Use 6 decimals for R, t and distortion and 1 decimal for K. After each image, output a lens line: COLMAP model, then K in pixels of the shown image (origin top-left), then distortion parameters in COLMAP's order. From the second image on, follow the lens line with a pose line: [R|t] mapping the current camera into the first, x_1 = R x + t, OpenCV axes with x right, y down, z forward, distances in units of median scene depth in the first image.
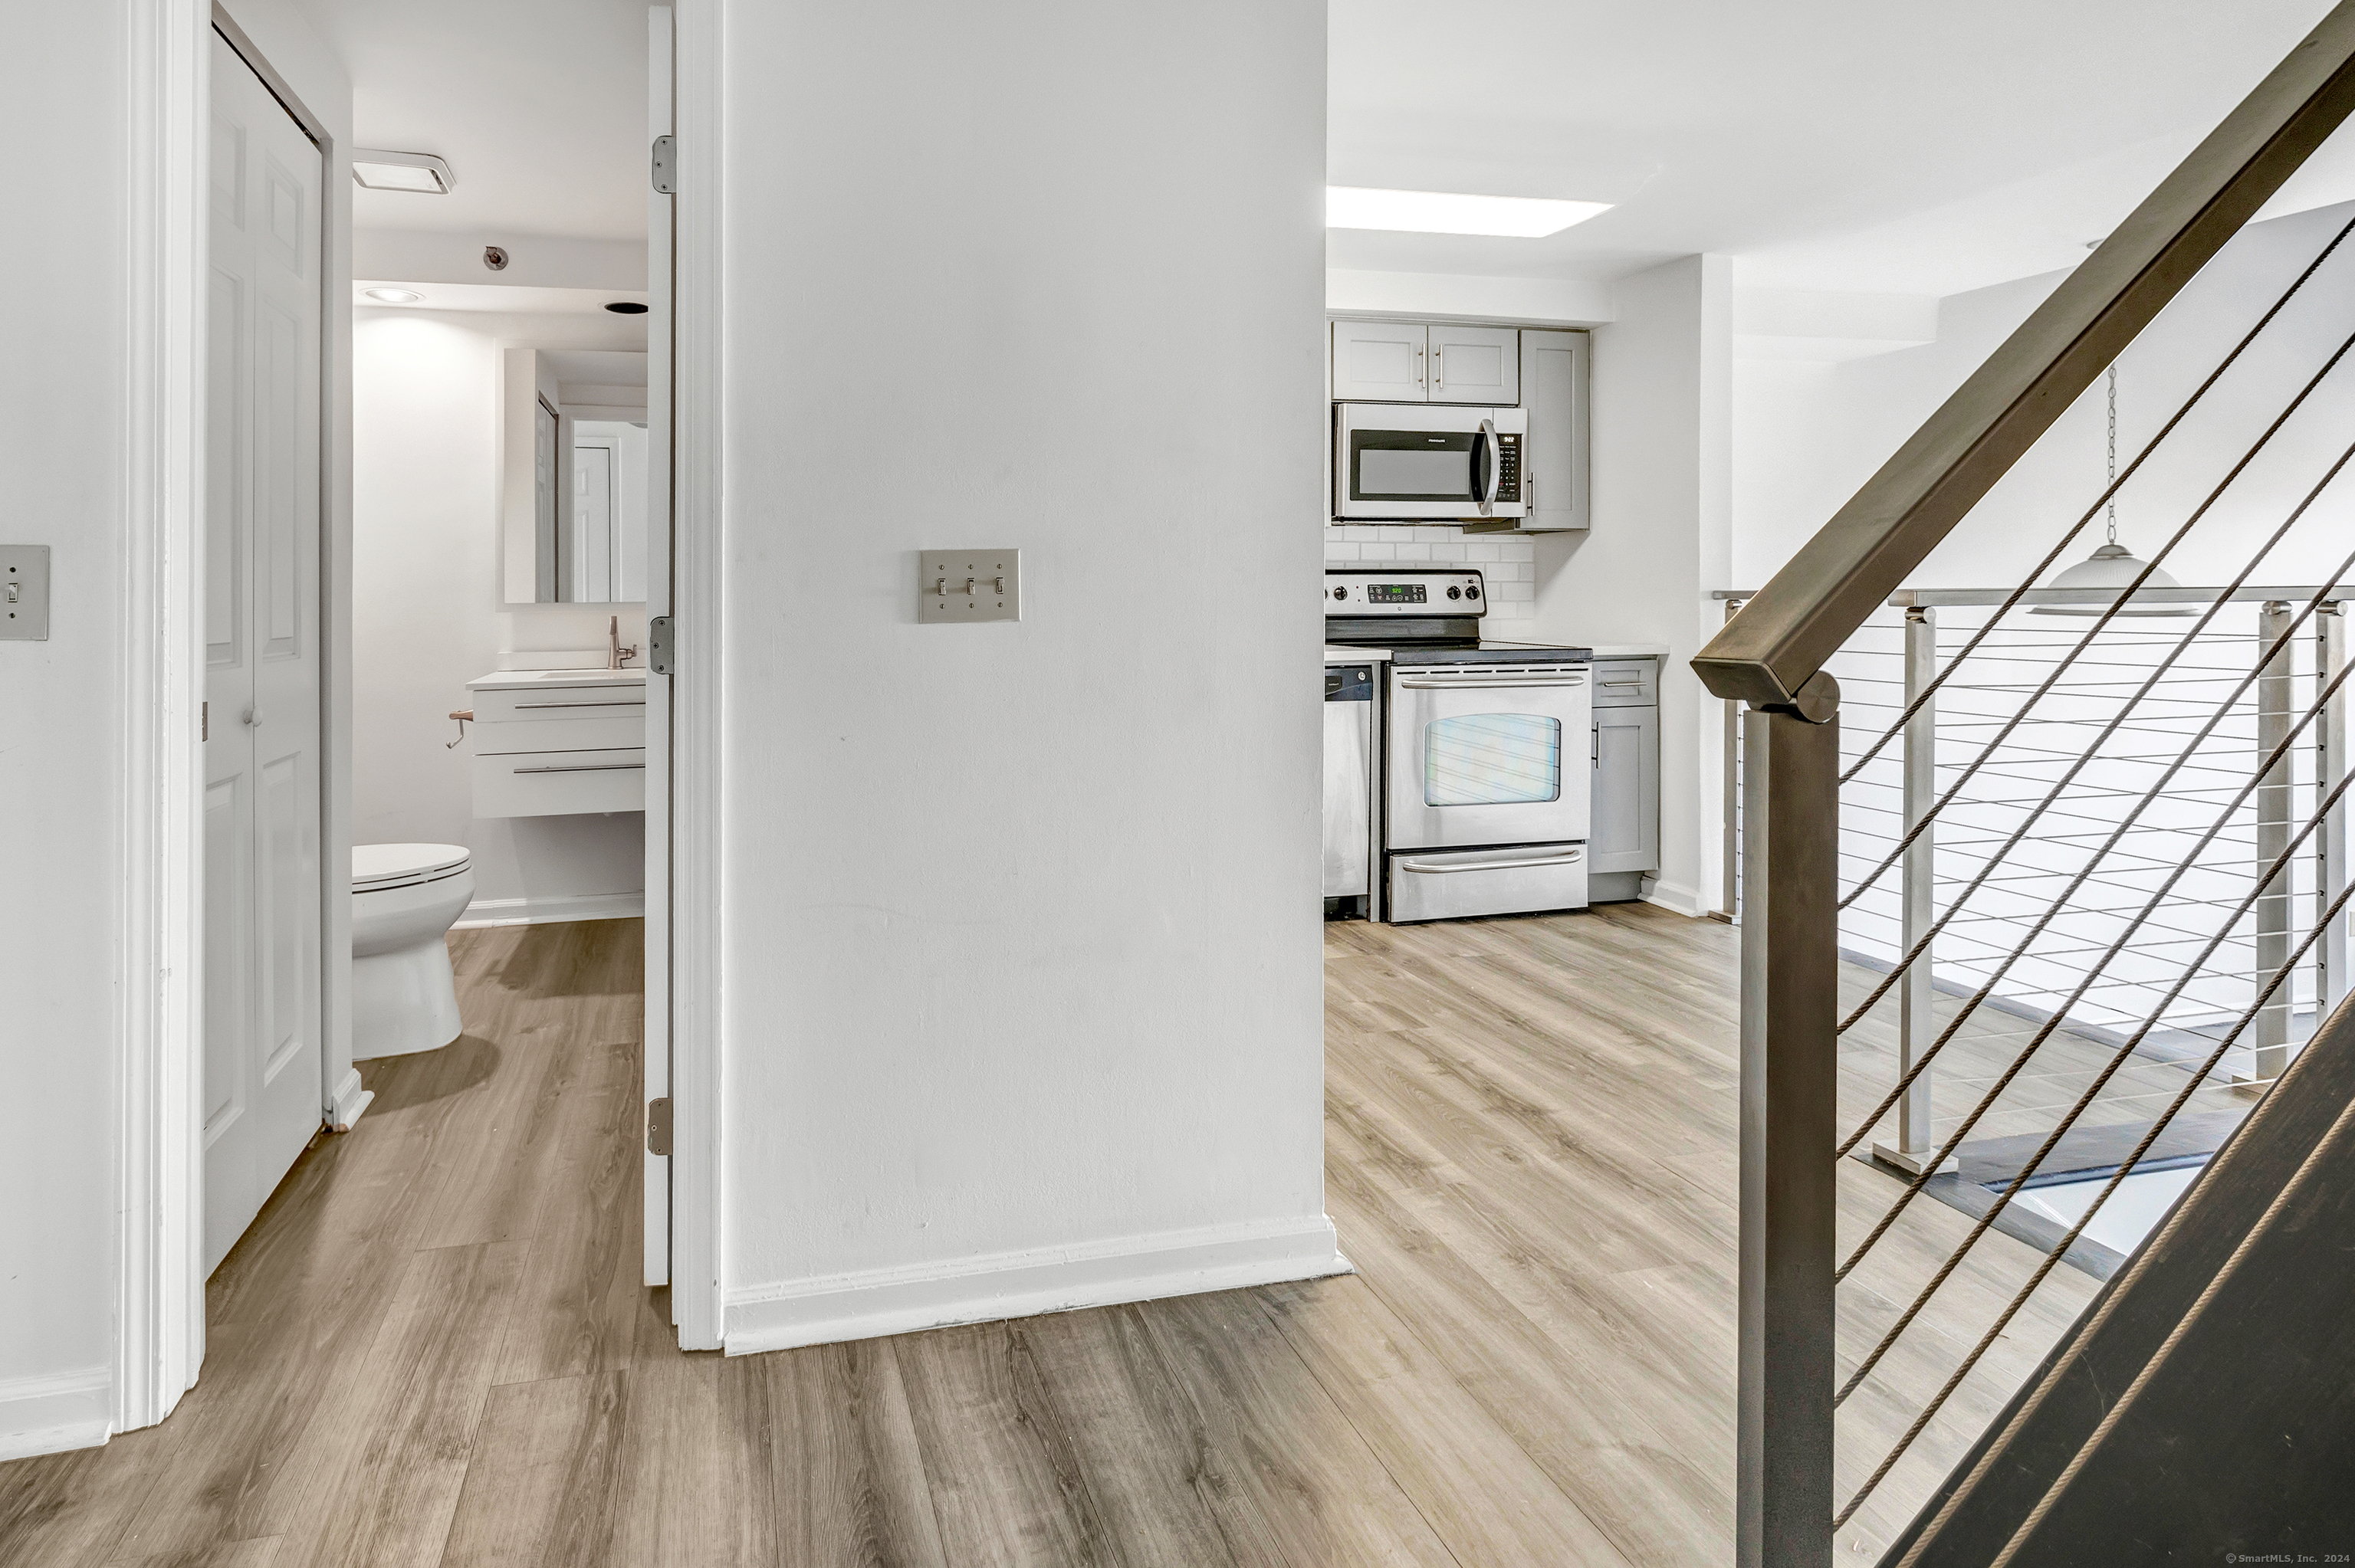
lens RADIAL K [[1106.0, 0, 978.8], [0, 1106.0, 592.7], [0, 0, 1]] dist [-0.001531, -0.000187]
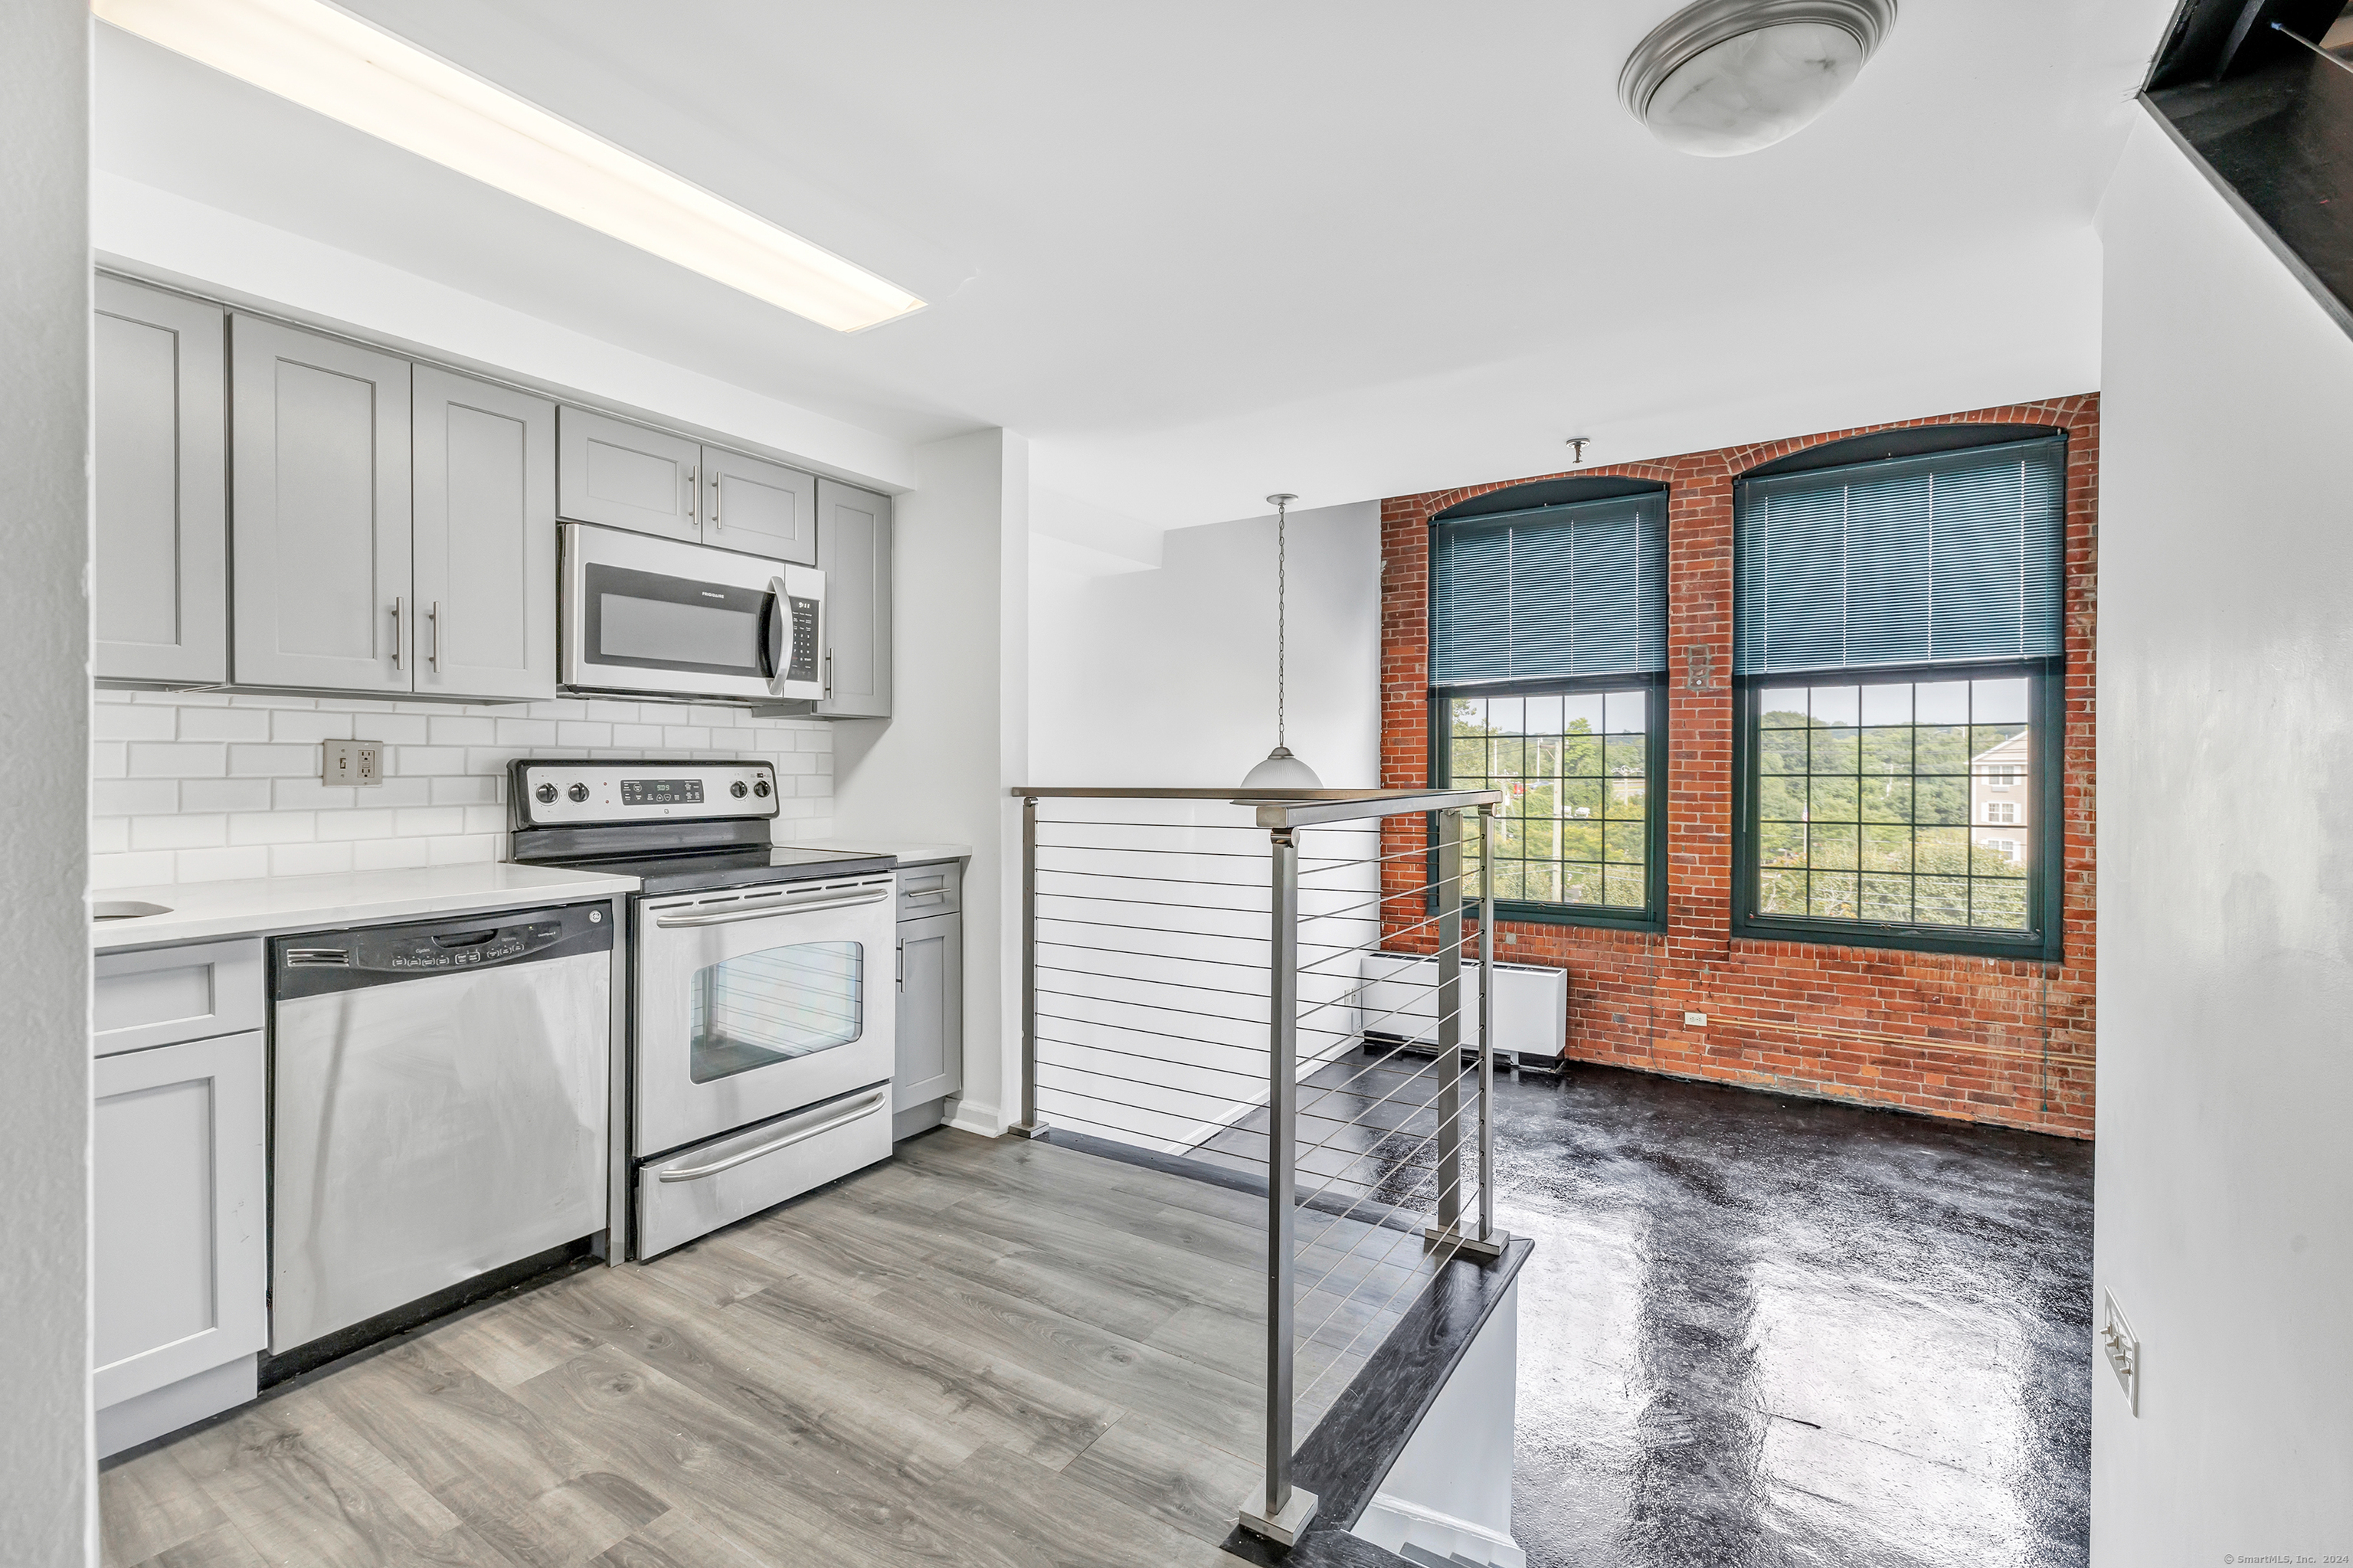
lens RADIAL K [[1005.5, 0, 1181.0], [0, 1005.5, 776.2], [0, 0, 1]] dist [0.004066, 0.000266]
pose [[0.699224, -0.002872, 0.714897, 0.141695], [0.000277, 0.999993, 0.003747, -0.013412], [-0.714903, -0.002422, 0.699220, 0.278347]]
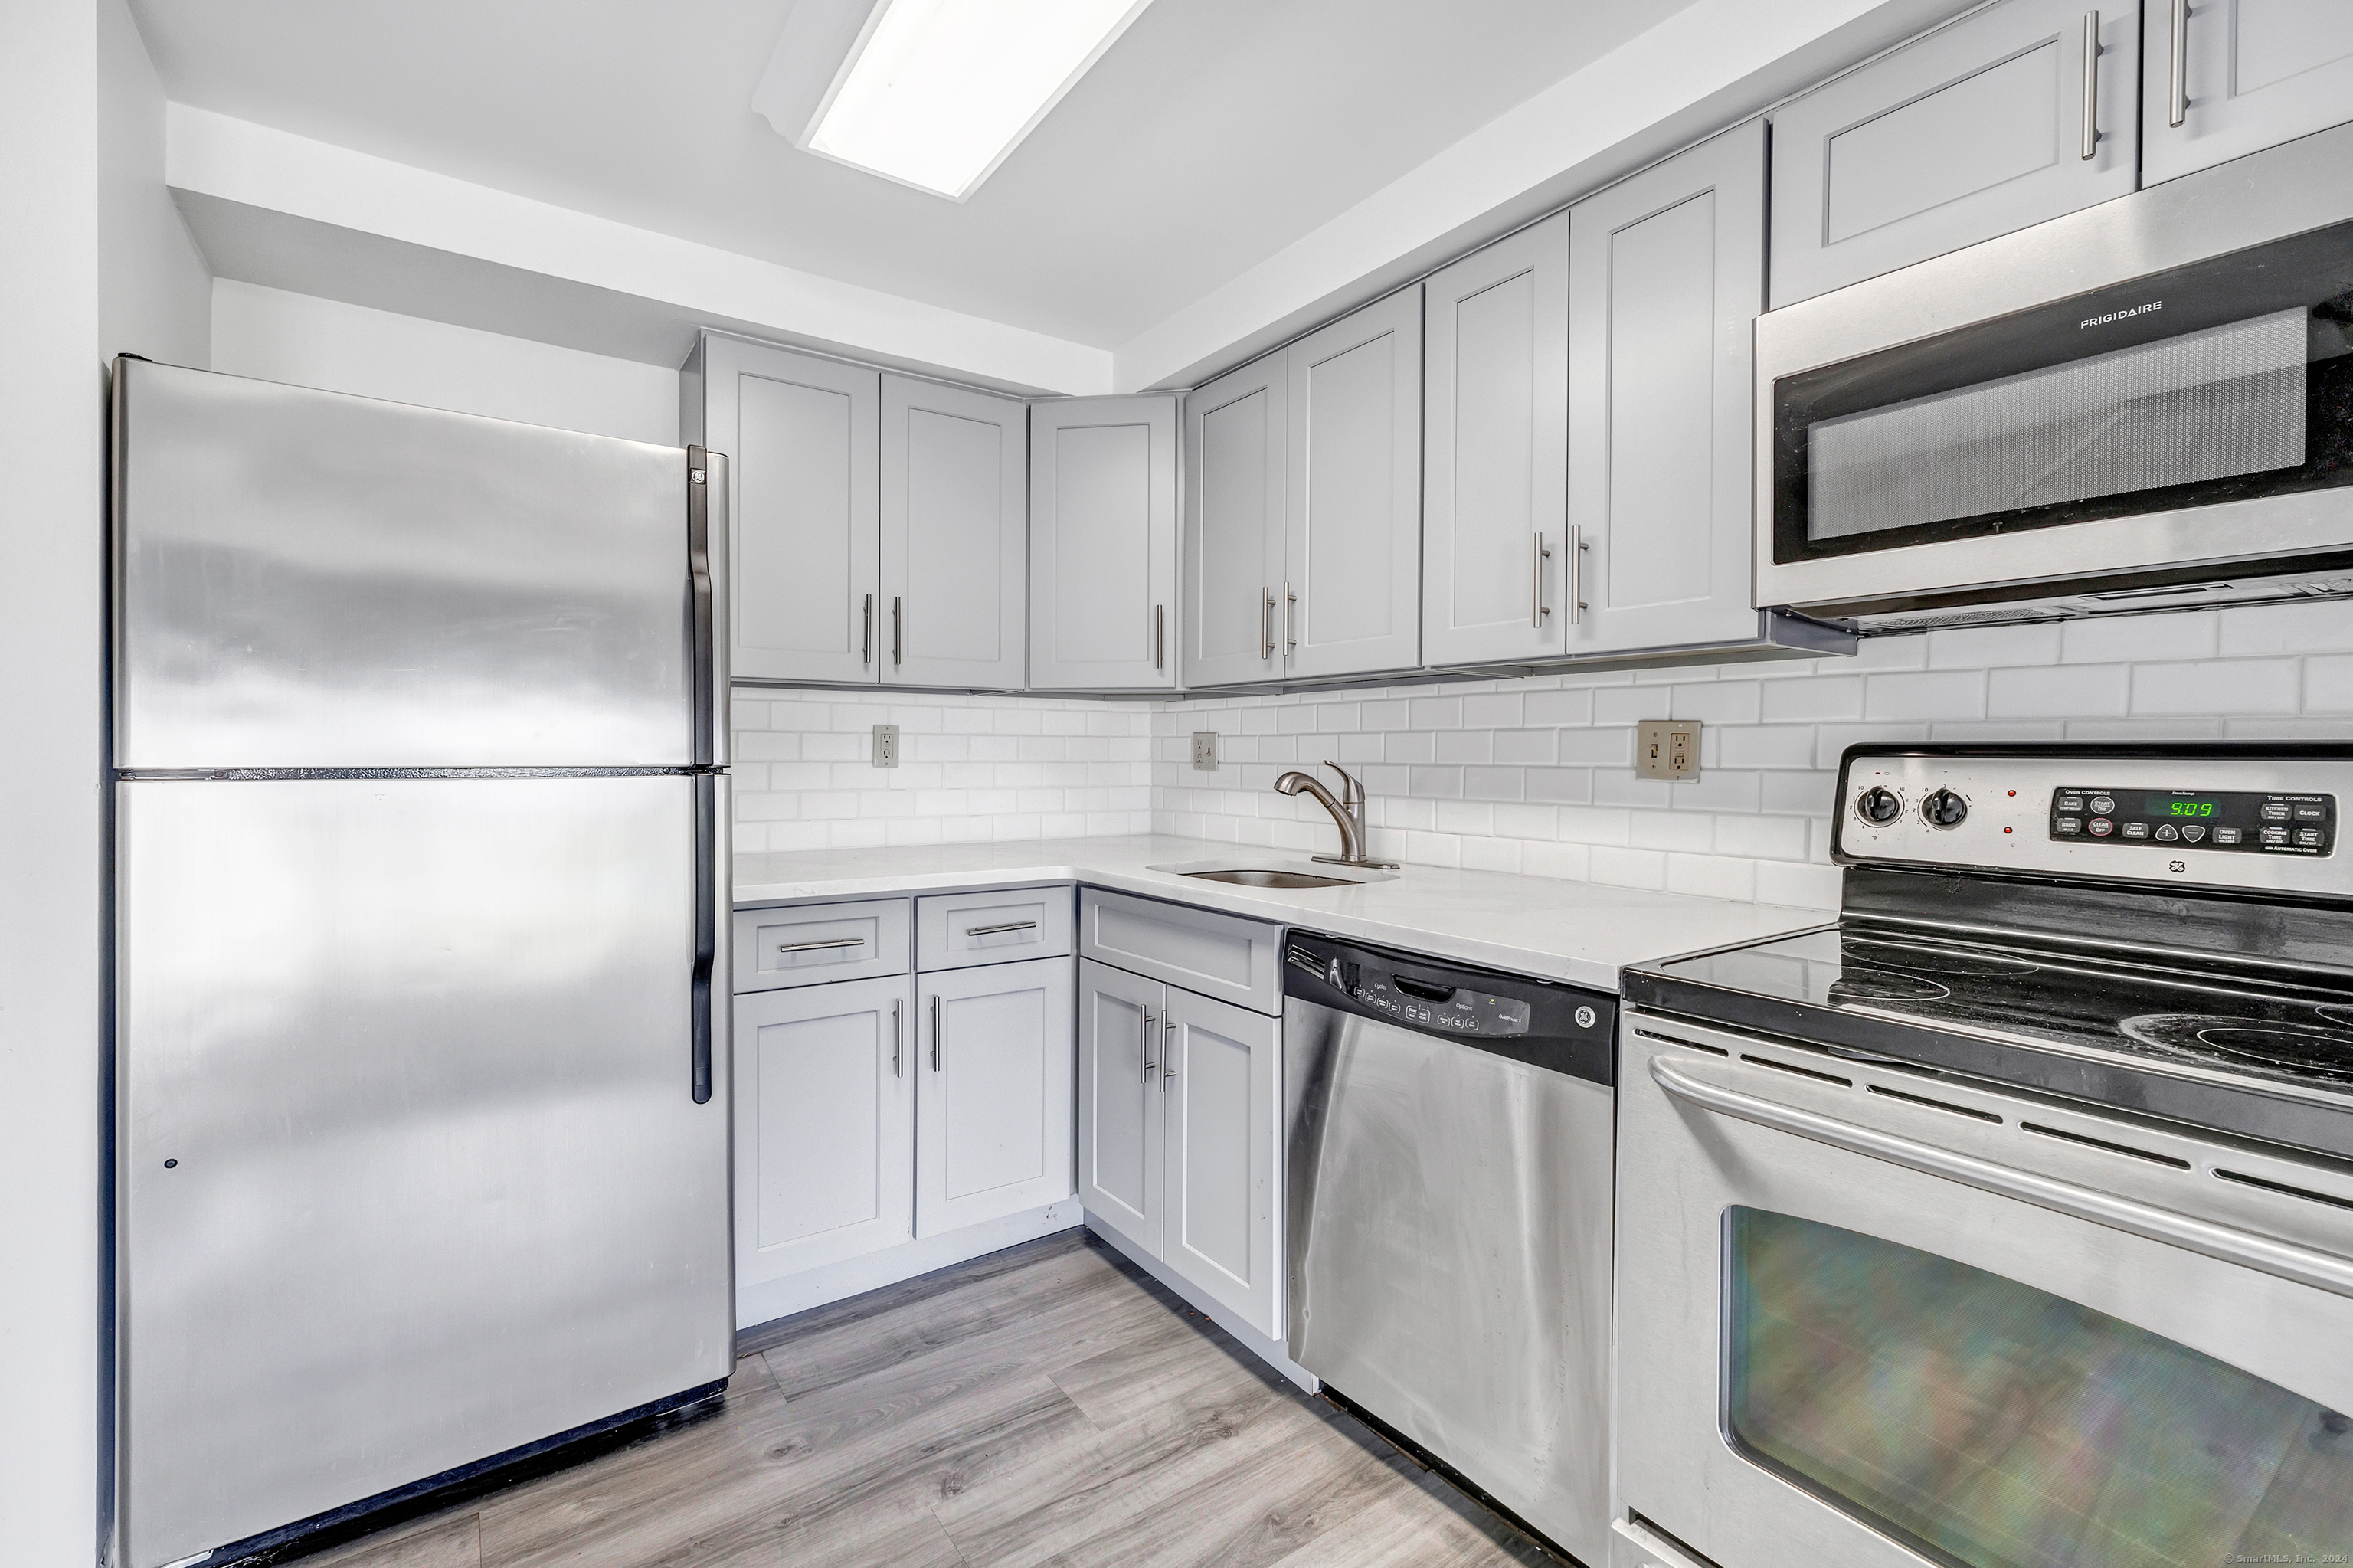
lens RADIAL K [[1036.9, 0, 1171.1], [0, 1036.9, 744.5], [0, 0, 1]] dist [-0.000349, 0.000493]
pose [[0.393480, 0.001569, -0.919332, 0.585578], [-0.010478, 0.999941, -0.002777, -0.018195], [0.919274, 0.010725, 0.393473, 0.665194]]
